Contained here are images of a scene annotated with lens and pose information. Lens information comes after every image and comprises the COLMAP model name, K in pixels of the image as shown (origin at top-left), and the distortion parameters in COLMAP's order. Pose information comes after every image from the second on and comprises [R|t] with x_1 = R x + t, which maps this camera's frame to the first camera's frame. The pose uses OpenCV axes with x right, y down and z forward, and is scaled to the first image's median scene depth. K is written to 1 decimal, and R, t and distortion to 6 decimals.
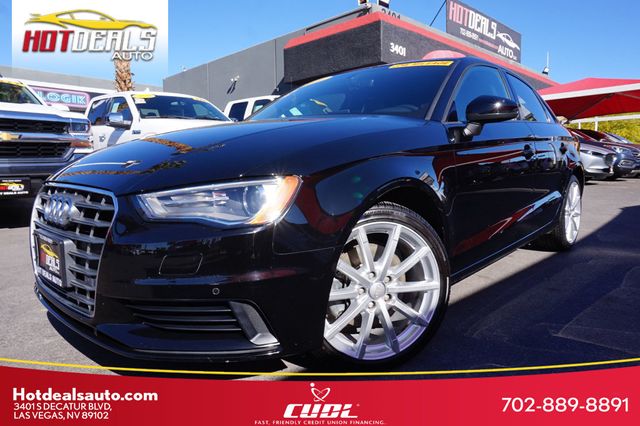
lens RADIAL K [[438.8, 0, 307.8], [0, 438.8, 211.8], [0, 0, 1]] dist [-0.000625, 0.003375]
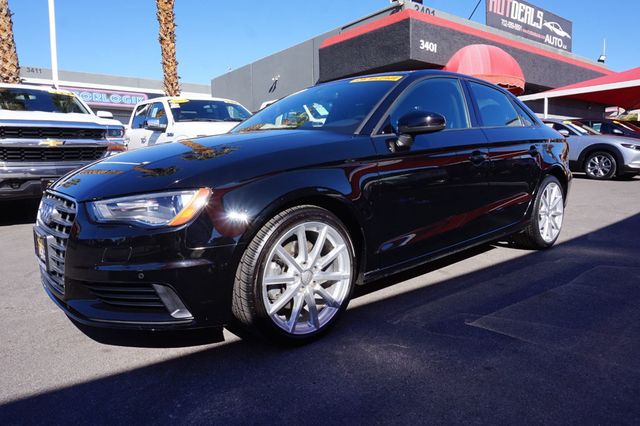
lens RADIAL K [[442.9, 0, 320.0], [0, 442.9, 213.0], [0, 0, 1]] dist [0.001316, 0.002431]
pose [[0.993037, 0.006722, -0.117611, 0.109700], [-0.004482, 0.999804, 0.019301, -0.008439], [0.117717, -0.018640, 0.992872, -0.059331]]
